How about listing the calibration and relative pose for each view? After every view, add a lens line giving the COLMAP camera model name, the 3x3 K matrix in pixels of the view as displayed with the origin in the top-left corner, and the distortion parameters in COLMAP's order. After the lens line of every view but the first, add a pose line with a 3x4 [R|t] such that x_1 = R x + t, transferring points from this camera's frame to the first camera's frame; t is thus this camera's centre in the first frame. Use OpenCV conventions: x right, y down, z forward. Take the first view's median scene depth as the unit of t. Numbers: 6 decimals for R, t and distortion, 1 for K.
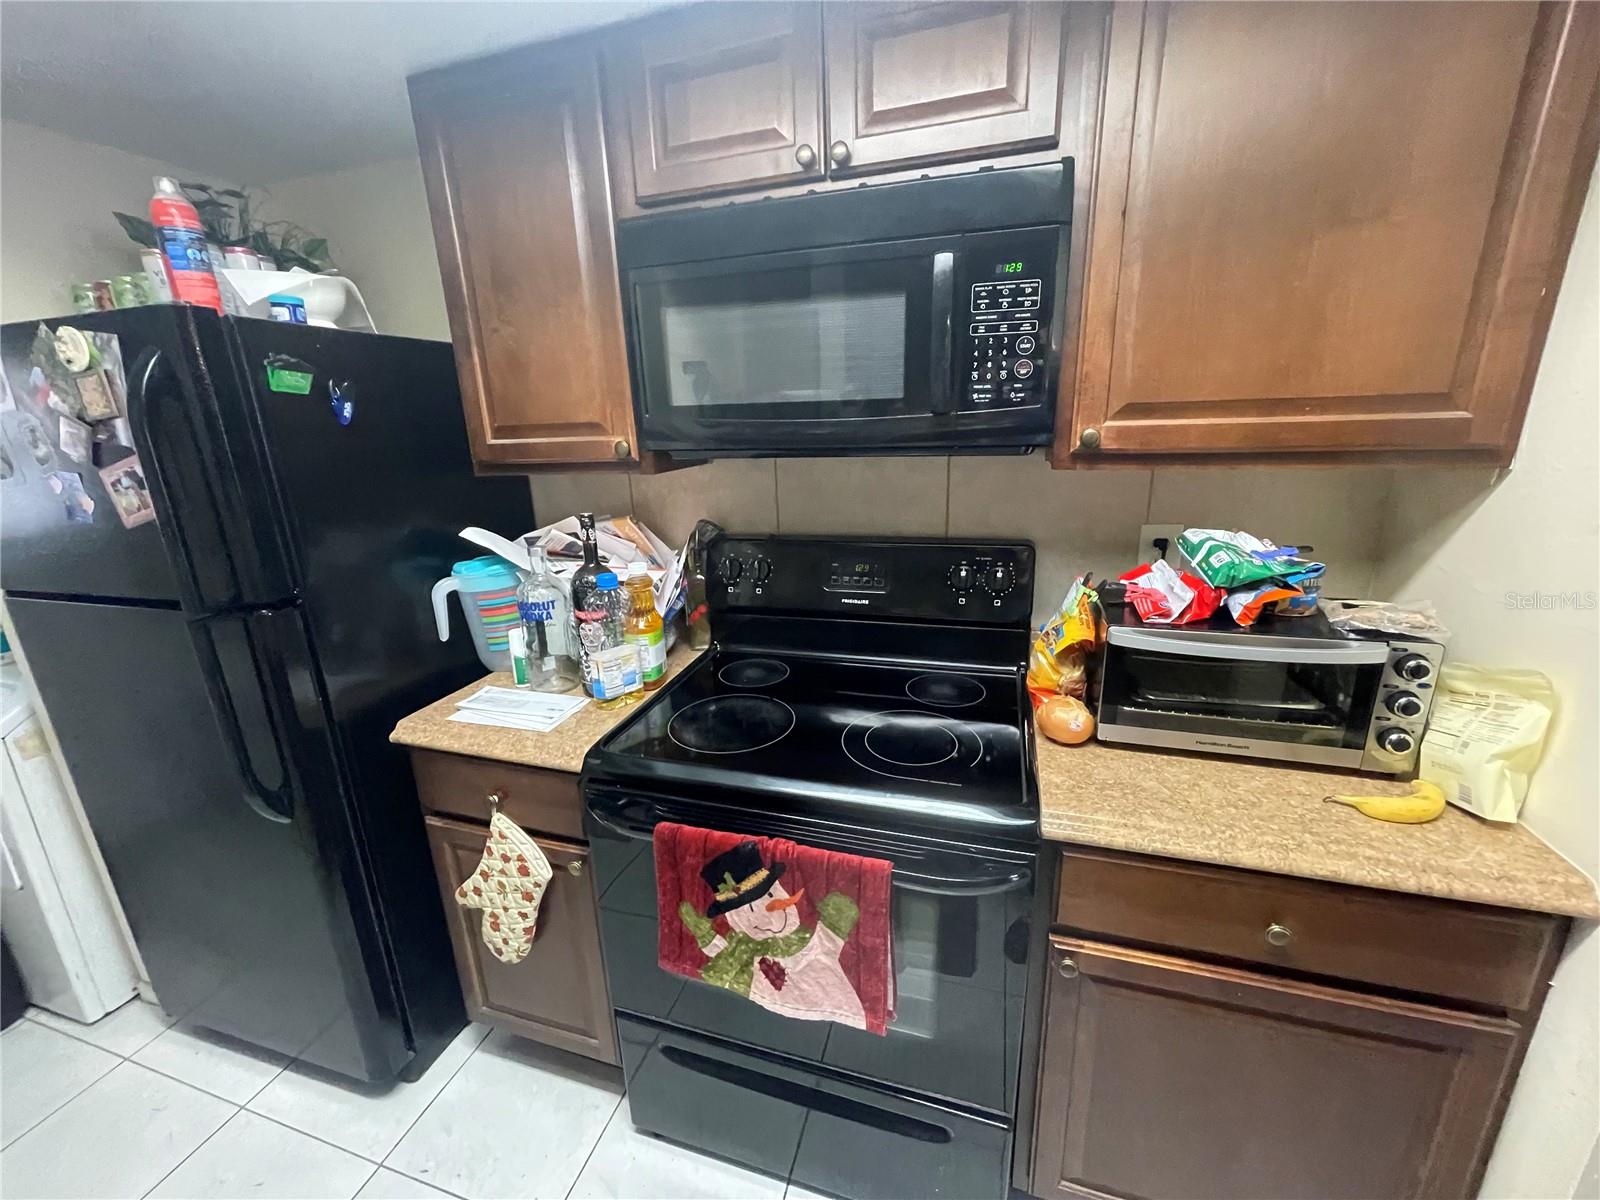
lens RADIAL K [[638.0, 0, 797.4], [0, 638.0, 597.9], [0, 0, 1]] dist [-0.002973, 0.000487]
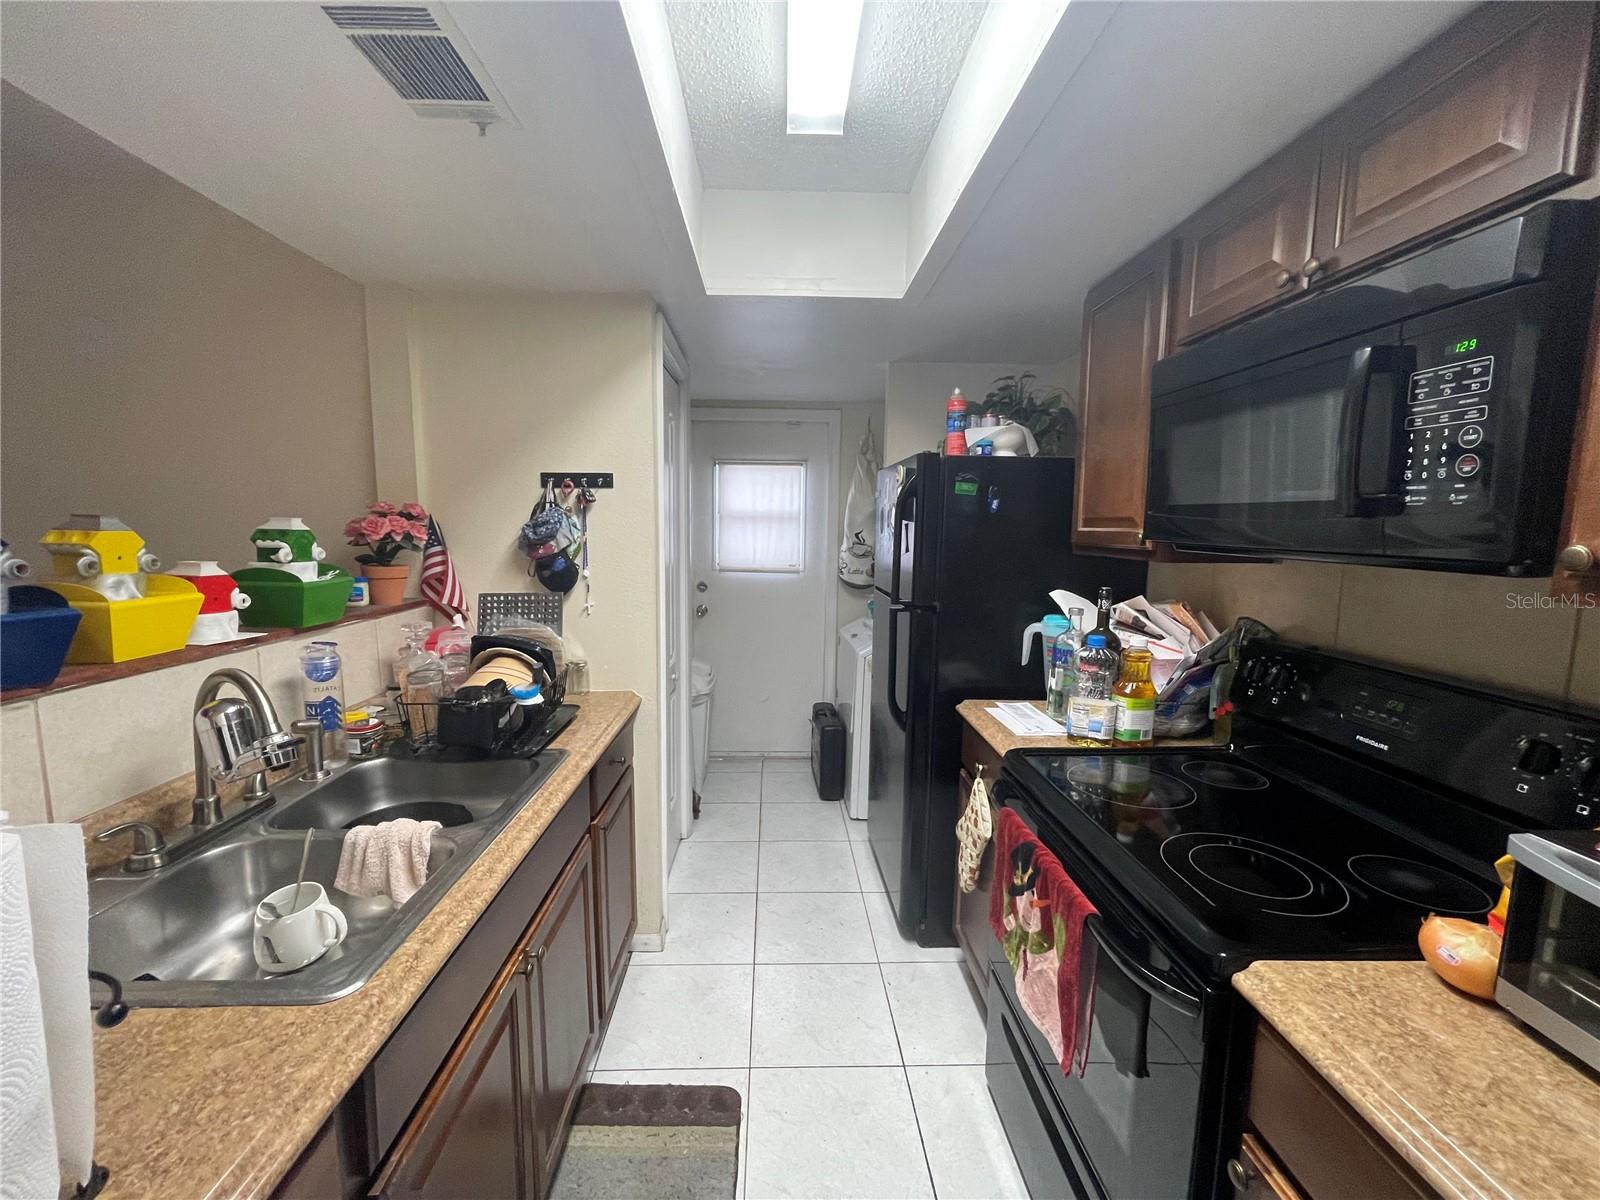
lens RADIAL K [[638.0, 0, 788.7], [0, 638.0, 593.6], [0, 0, 1]] dist [-0.002973, 0.000487]
pose [[0.329123, 0.142364, -0.933494, 0.711347], [-0.277129, 0.959601, 0.048638, -0.011981], [0.902706, 0.242690, 0.355280, 0.004747]]
